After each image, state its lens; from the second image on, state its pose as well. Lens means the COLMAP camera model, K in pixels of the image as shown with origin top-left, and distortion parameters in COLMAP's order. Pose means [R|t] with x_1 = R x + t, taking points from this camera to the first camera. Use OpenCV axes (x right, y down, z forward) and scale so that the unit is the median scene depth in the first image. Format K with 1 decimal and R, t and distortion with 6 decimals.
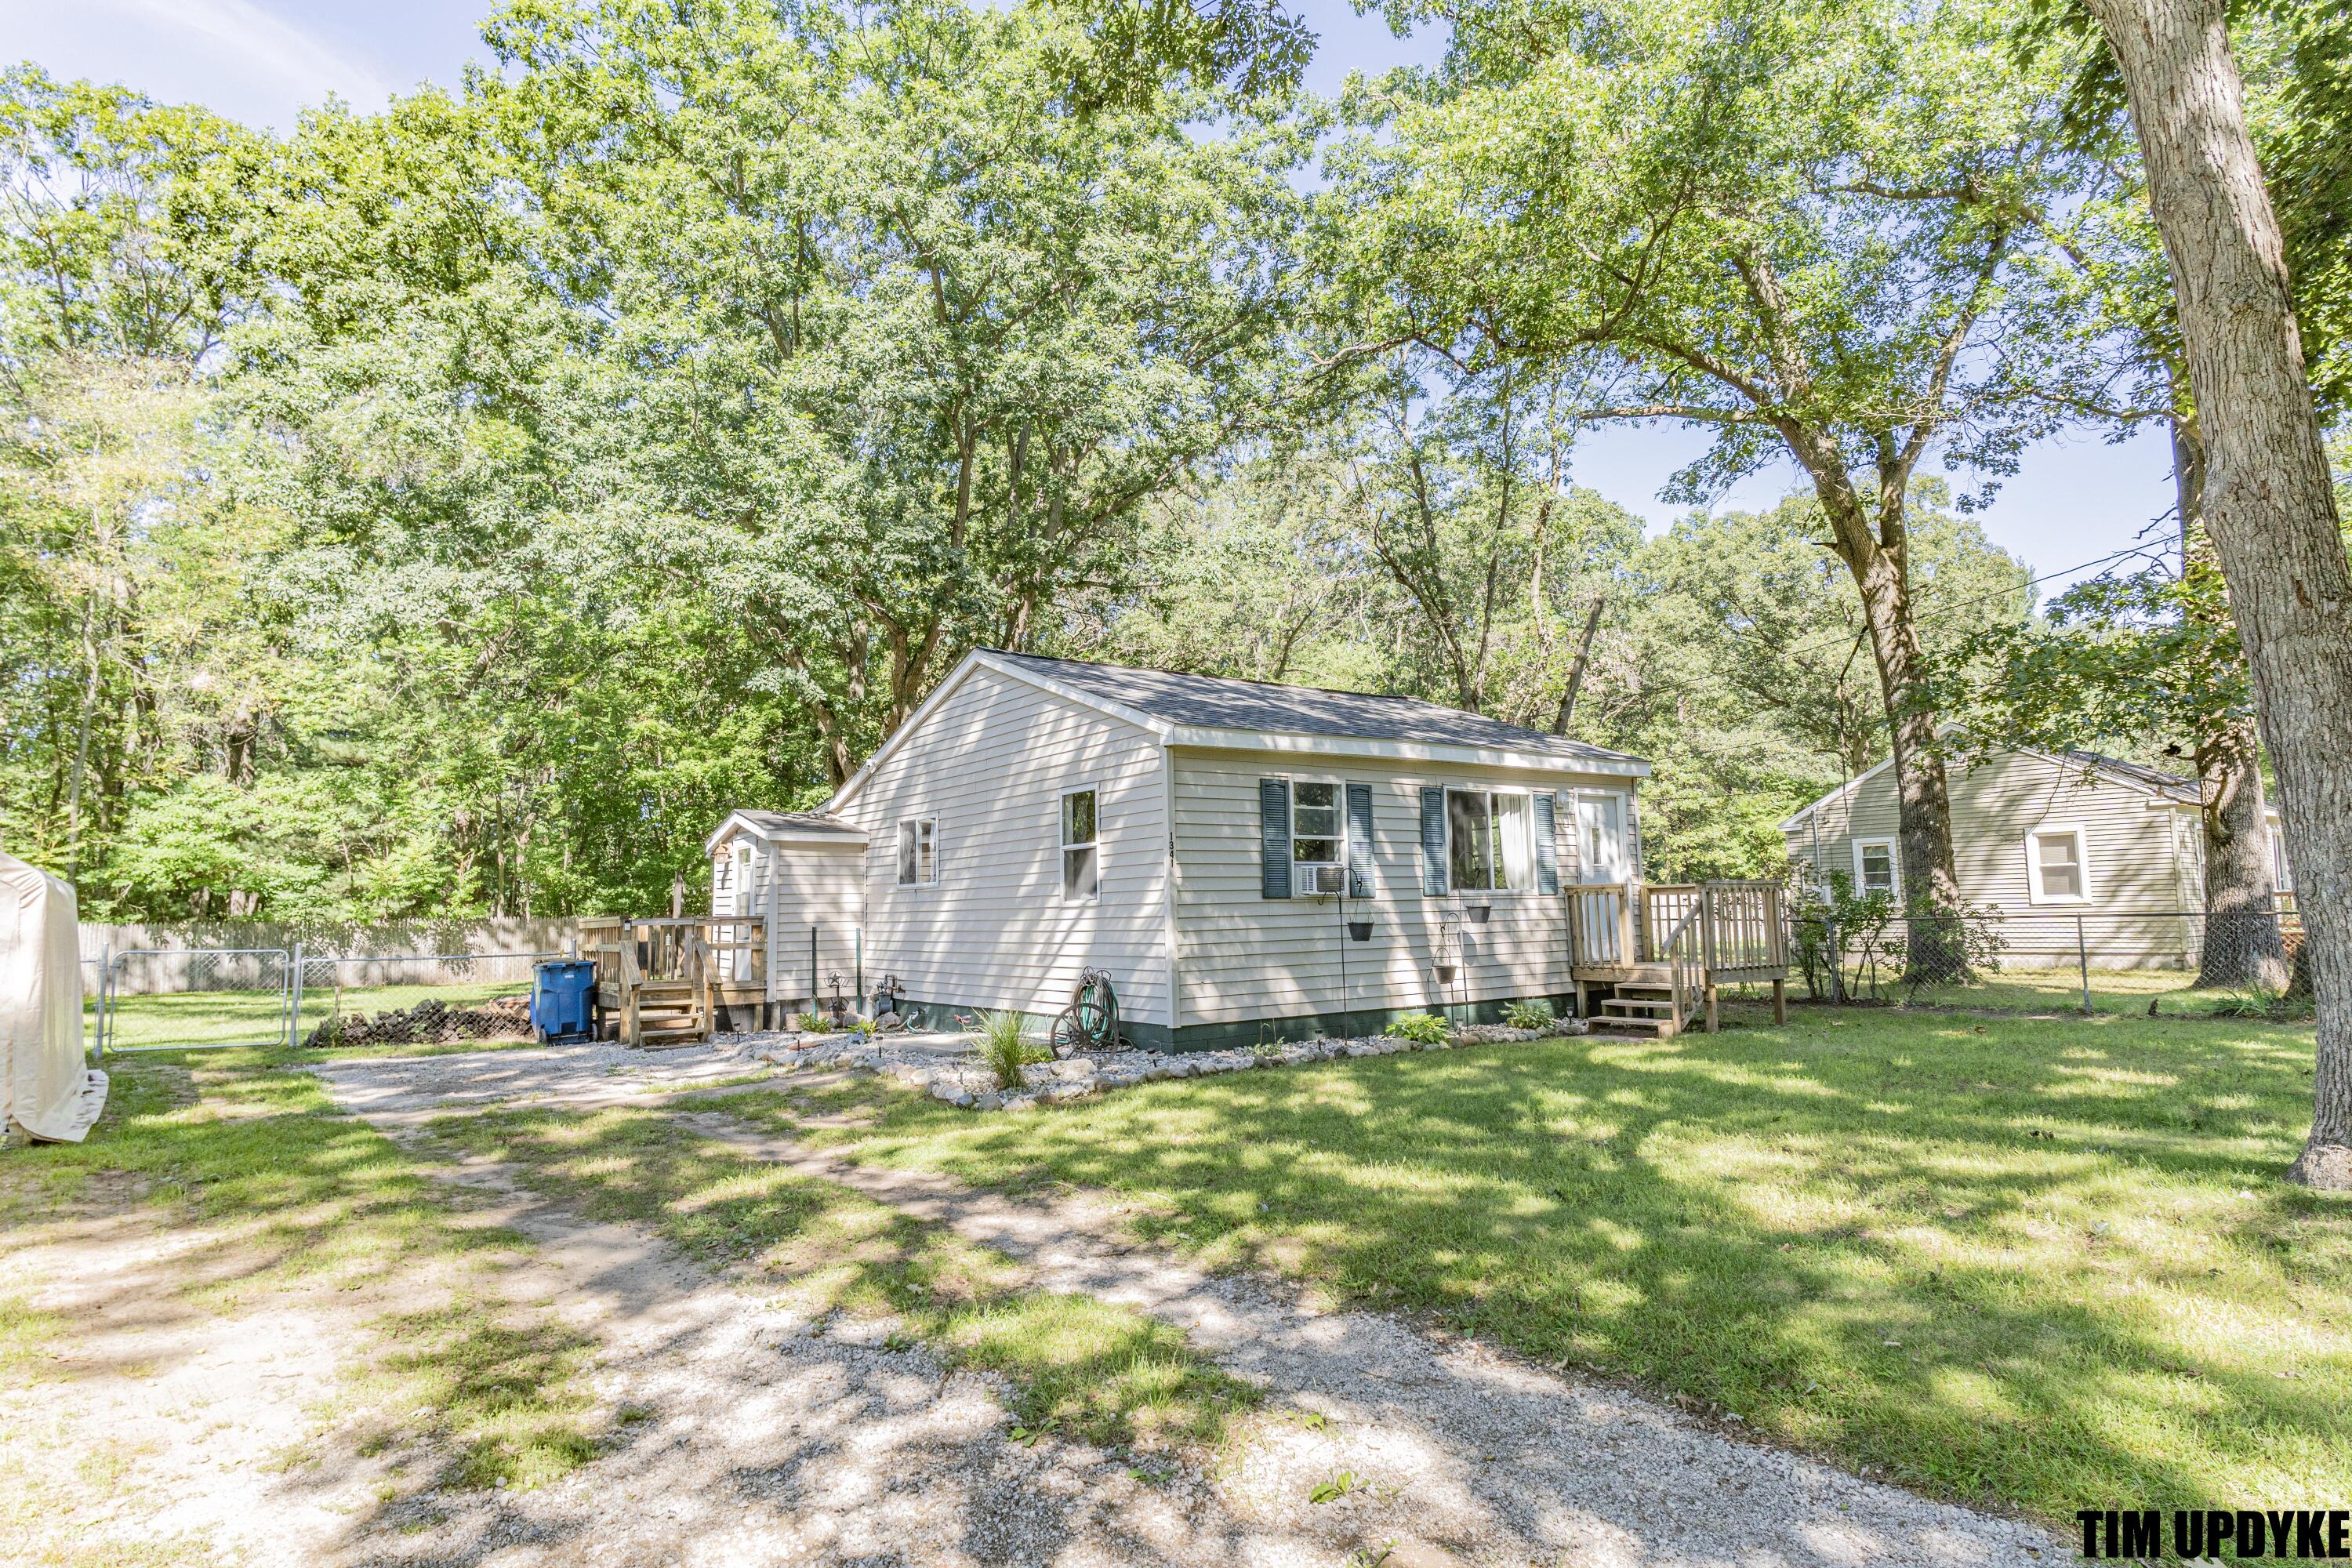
lens RADIAL K [[1268.3, 0, 1176.0], [0, 1268.3, 784.0], [0, 0, 1]] dist [-0.005488, -0.000528]
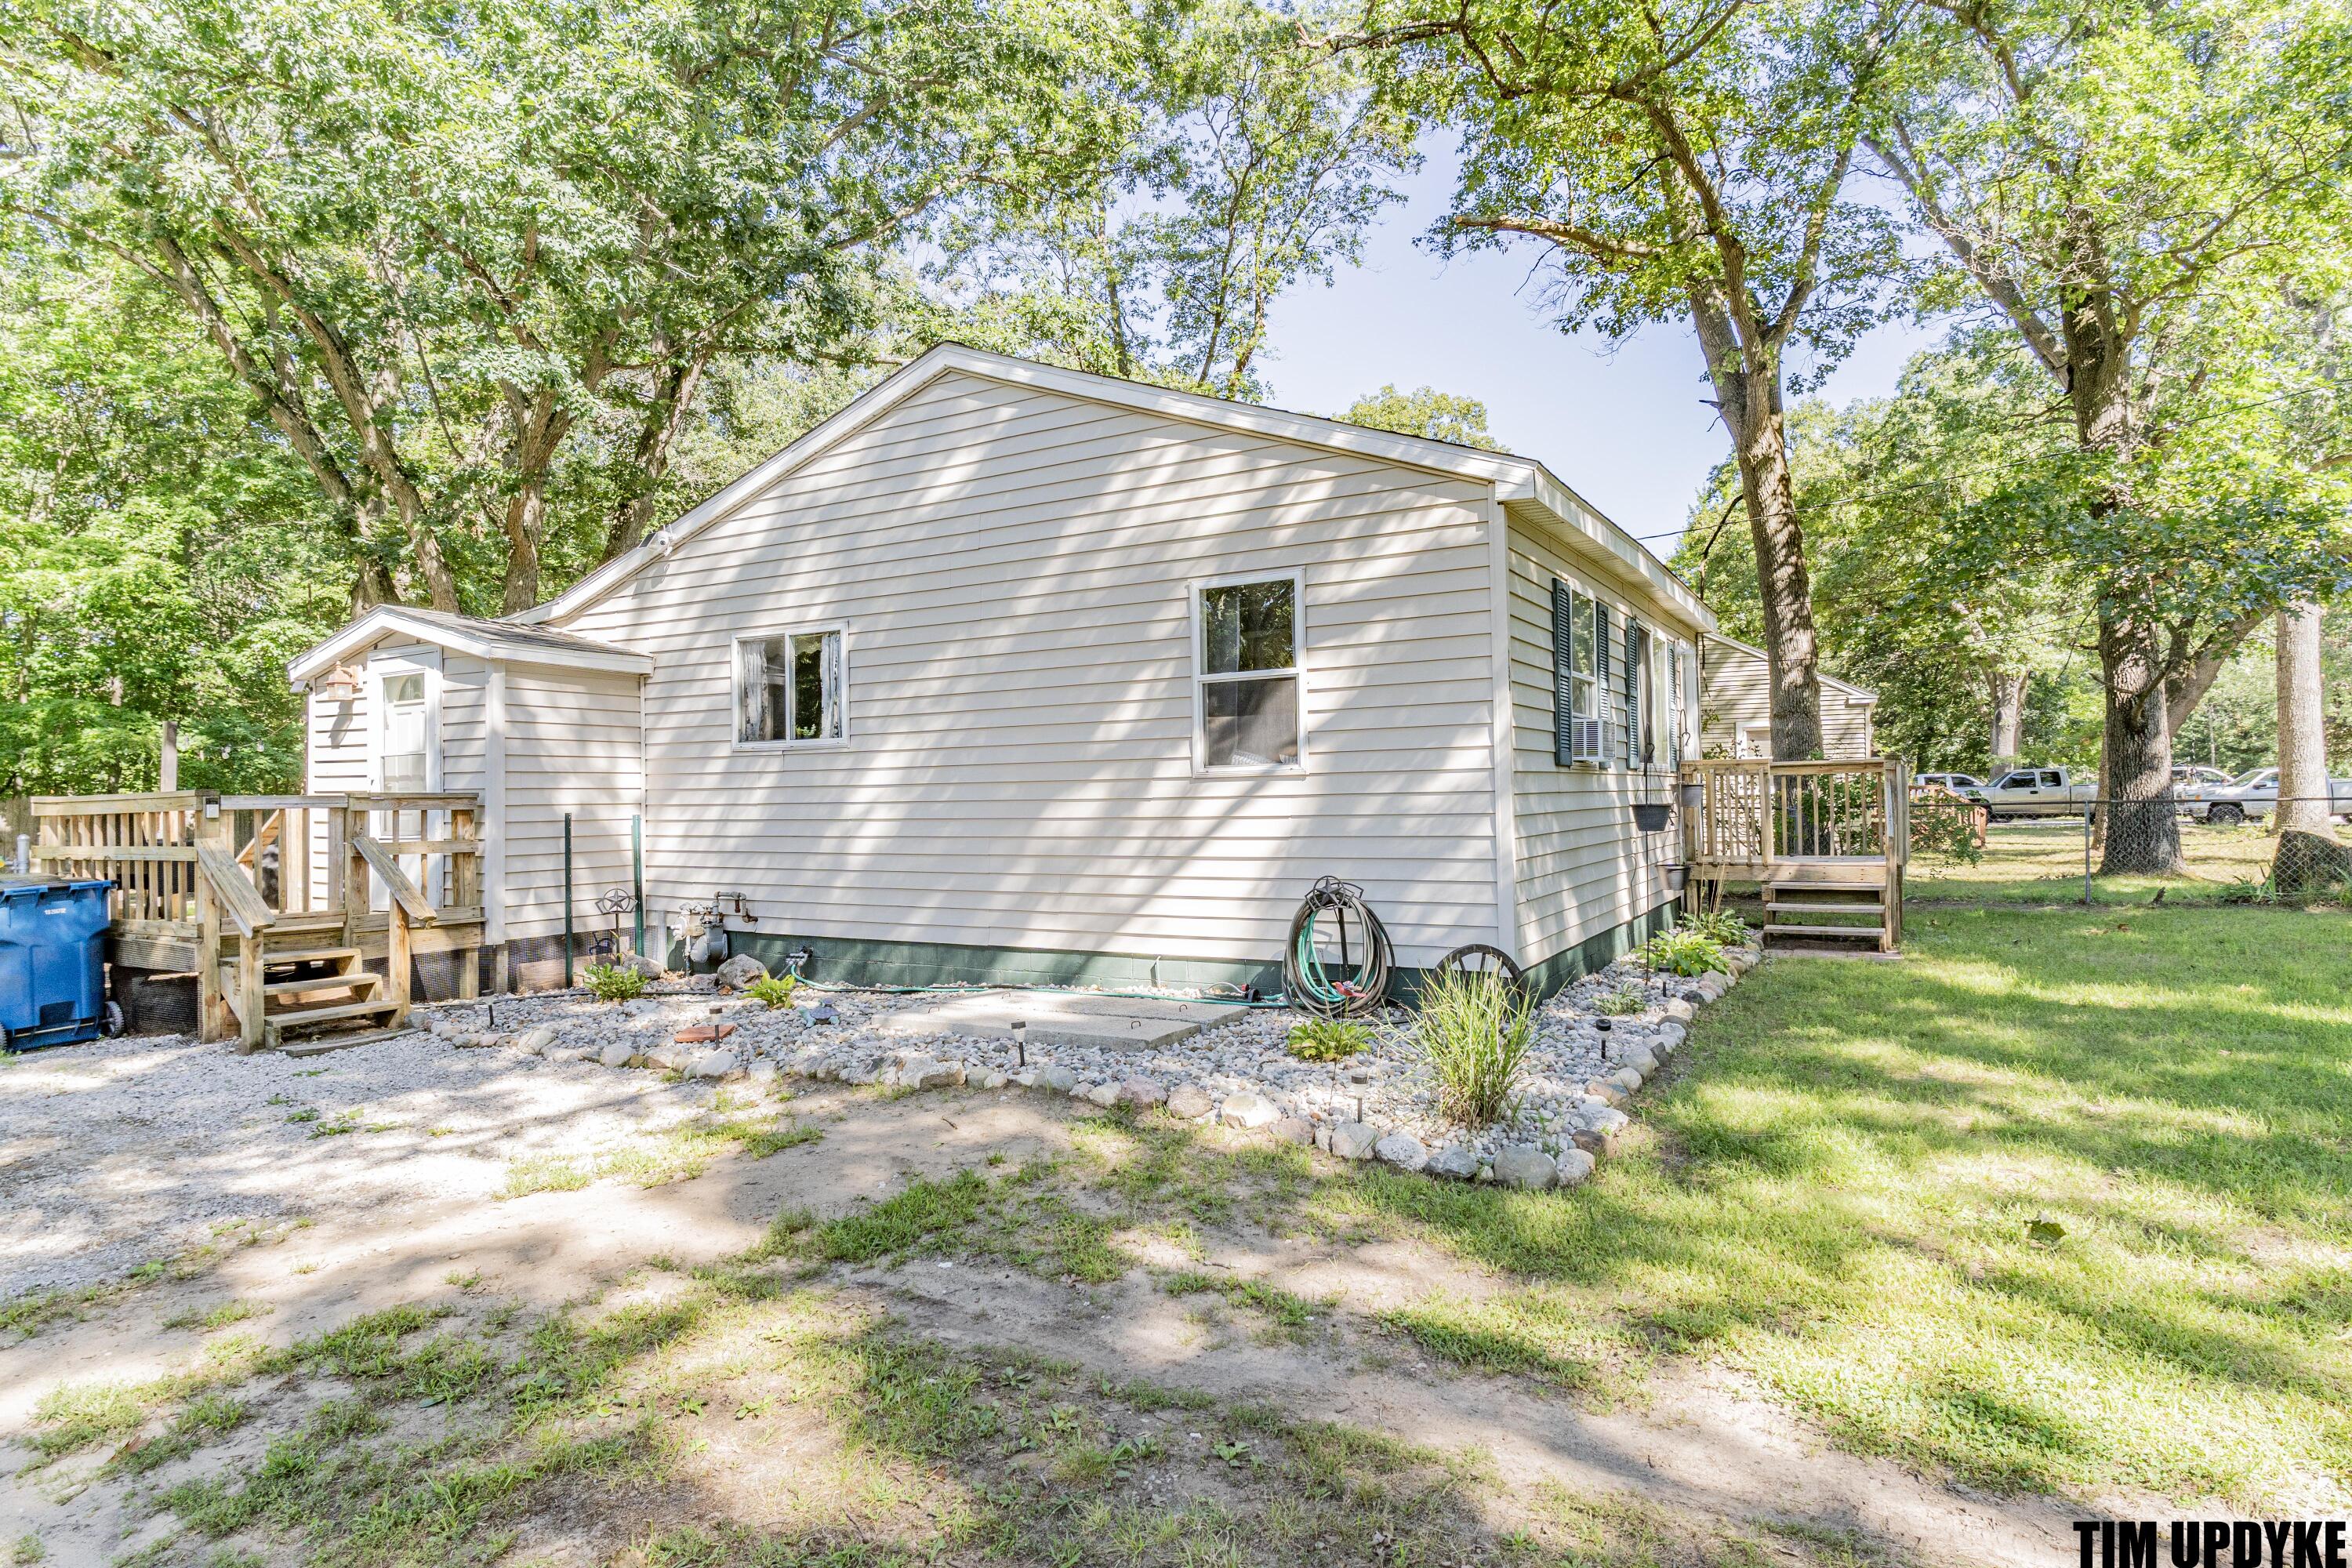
lens RADIAL K [[1271.5, 0, 1171.3], [0, 1271.5, 780.8], [0, 0, 1]] dist [-0.003295, 0.001320]
pose [[0.911327, 0.011949, 0.411509, -0.287078], [-0.045658, 0.996346, 0.072183, 0.046089], [-0.409143, -0.084571, 0.908543, 0.380065]]
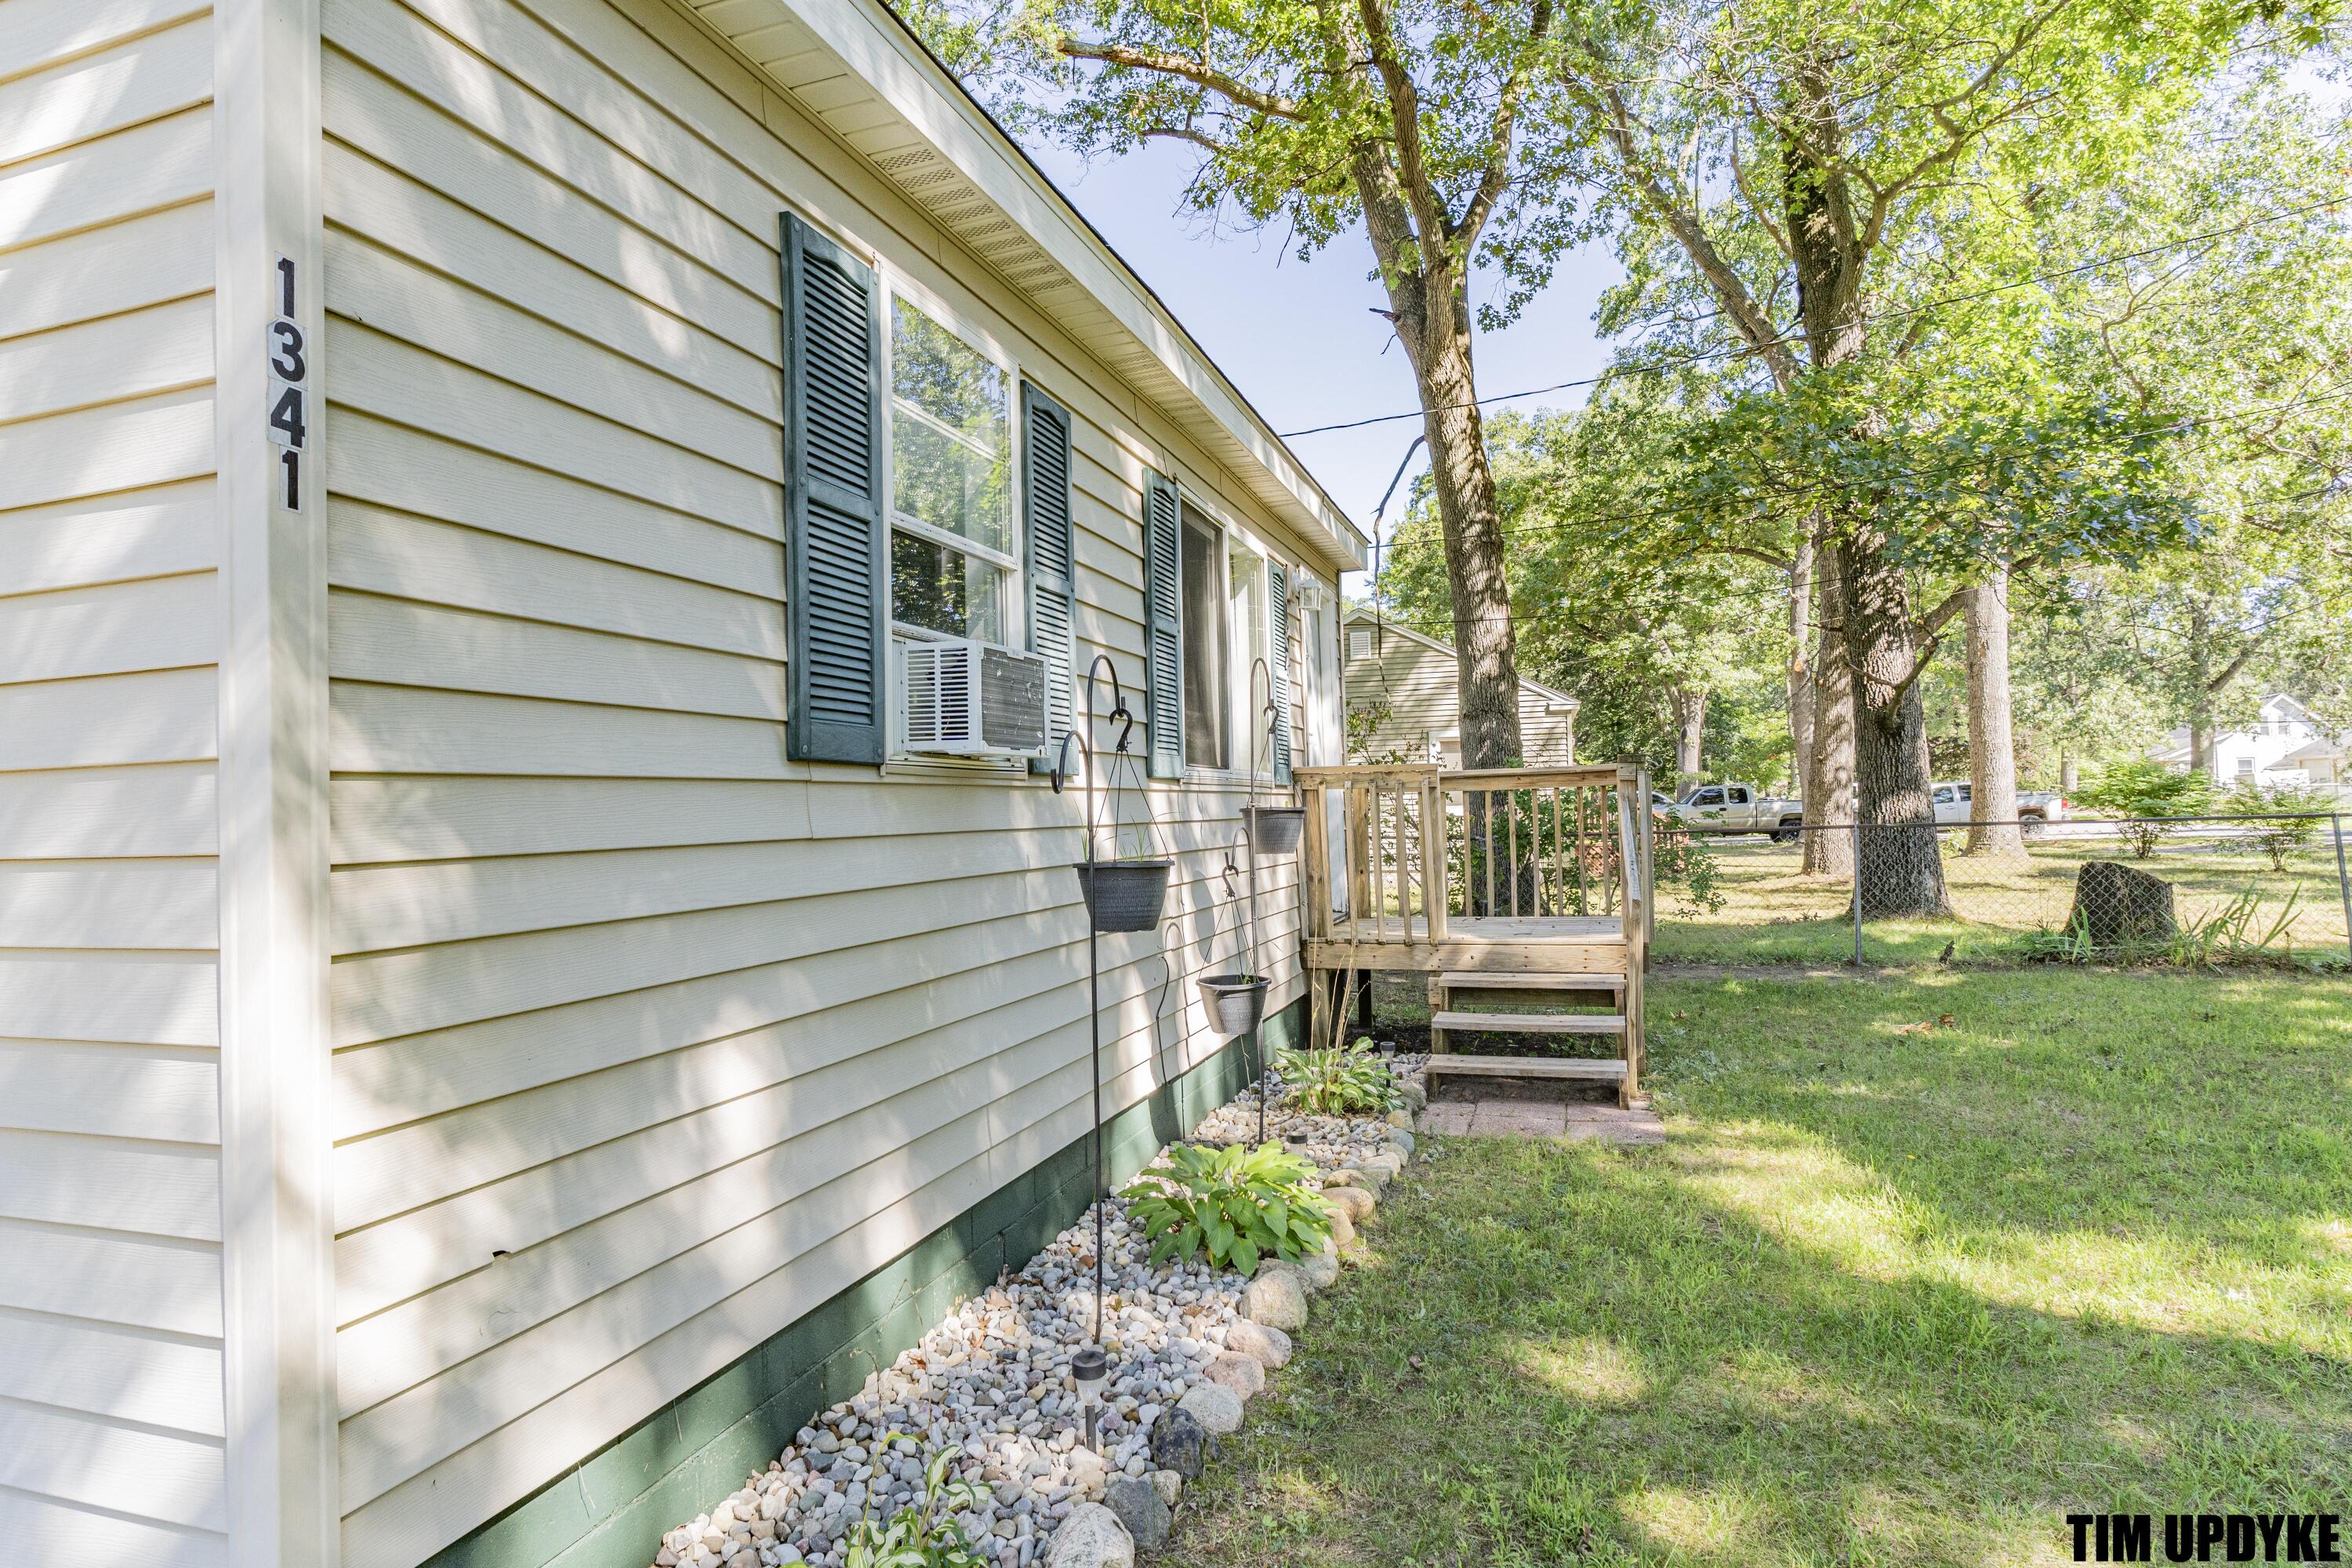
lens RADIAL K [[1271.5, 0, 1171.3], [0, 1271.5, 780.8], [0, 0, 1]] dist [-0.003295, 0.001320]
pose [[0.809178, 0.015635, 0.587355, -0.004397], [-0.051927, 0.997637, 0.044982, 0.061596], [-0.585264, -0.066898, 0.808078, 0.604685]]
